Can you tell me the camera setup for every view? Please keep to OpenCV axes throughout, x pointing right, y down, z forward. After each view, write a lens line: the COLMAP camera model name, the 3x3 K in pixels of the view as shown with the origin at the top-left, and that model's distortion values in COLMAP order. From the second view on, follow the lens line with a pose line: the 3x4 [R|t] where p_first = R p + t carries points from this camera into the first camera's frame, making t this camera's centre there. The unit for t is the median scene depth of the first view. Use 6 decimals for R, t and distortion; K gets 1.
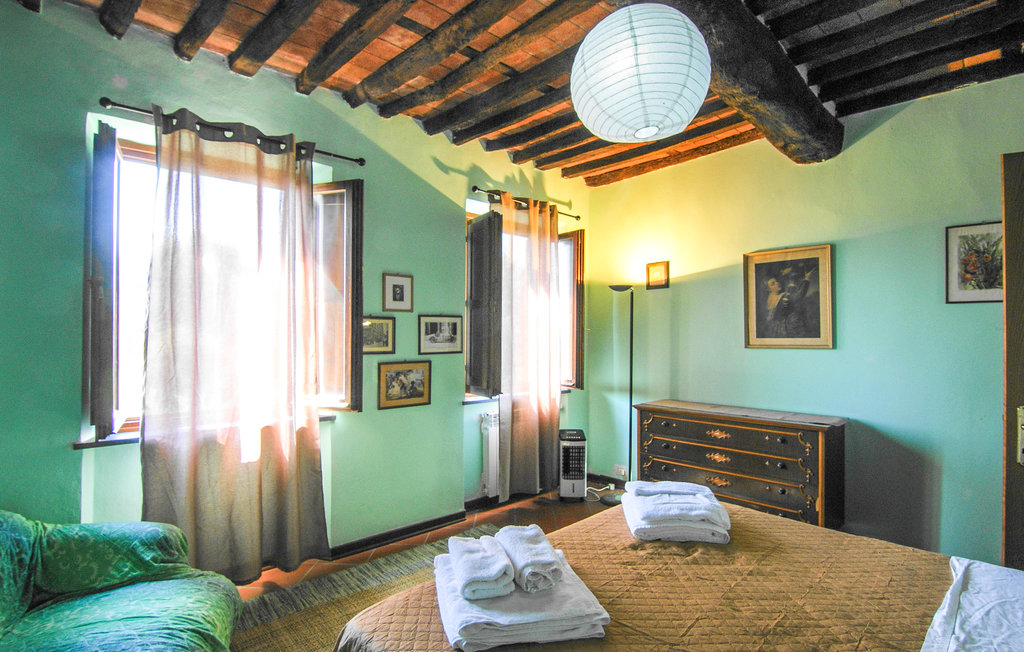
lens RADIAL K [[517.7, 0, 530.3], [0, 517.7, 321.9], [0, 0, 1]] dist [-0.001116, -0.000460]
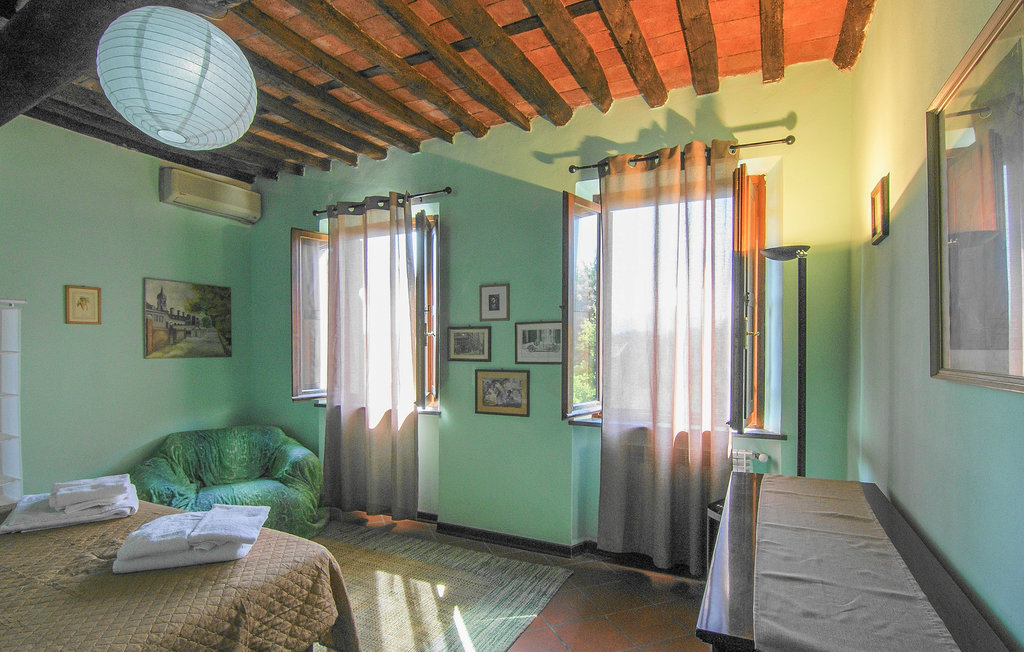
lens RADIAL K [[539.0, 0, 508.4], [0, 539.0, 338.4], [0, 0, 1]] dist [0.001803, -0.000174]
pose [[0.323855, -0.009125, -0.946063, 0.760363], [0.029898, 0.999553, 0.000594, 0.015176], [0.945634, -0.028478, 0.323983, 0.679752]]
